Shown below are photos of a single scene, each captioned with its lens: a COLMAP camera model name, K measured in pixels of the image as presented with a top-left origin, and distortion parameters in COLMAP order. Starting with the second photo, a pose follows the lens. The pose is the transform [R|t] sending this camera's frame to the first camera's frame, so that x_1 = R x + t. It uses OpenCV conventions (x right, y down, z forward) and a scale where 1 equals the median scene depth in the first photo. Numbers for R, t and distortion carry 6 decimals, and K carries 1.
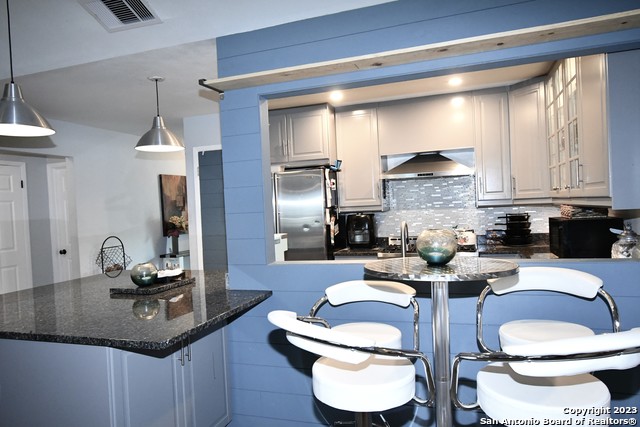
lens RADIAL K [[435.0, 0, 320.9], [0, 435.0, 216.8], [0, 0, 1]] dist [0.004482, -0.001869]
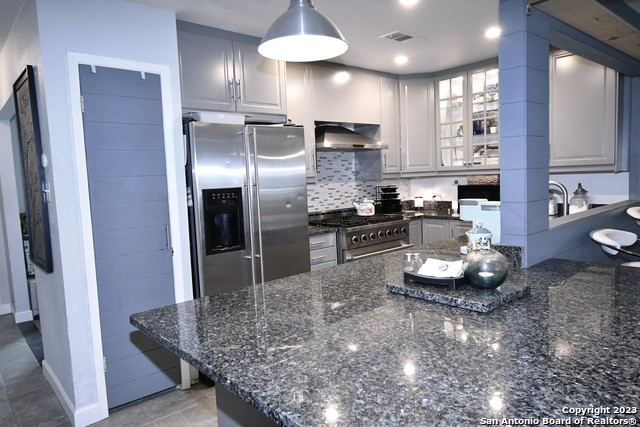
lens RADIAL K [[435.0, 0, 320.0], [0, 435.0, 216.7], [0, 0, 1]] dist [0.004482, -0.001869]
pose [[0.495804, -0.056811, 0.866574, -0.708633], [0.041516, 0.998268, 0.041692, 0.020011], [-0.867441, 0.015306, 0.497304, 0.620427]]
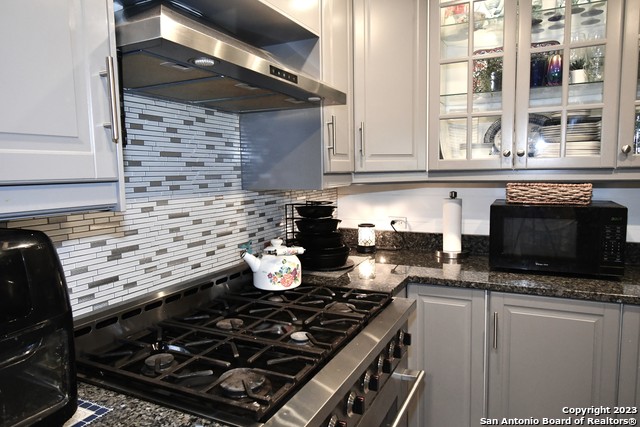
lens RADIAL K [[435.0, 0, 319.7], [0, 435.0, 214.8], [0, 0, 1]] dist [0.004482, -0.001869]
pose [[0.131659, -0.055168, 0.989759, -0.046746], [0.036247, 0.998050, 0.050809, -0.020187], [-0.990632, 0.029186, 0.133402, 0.996151]]
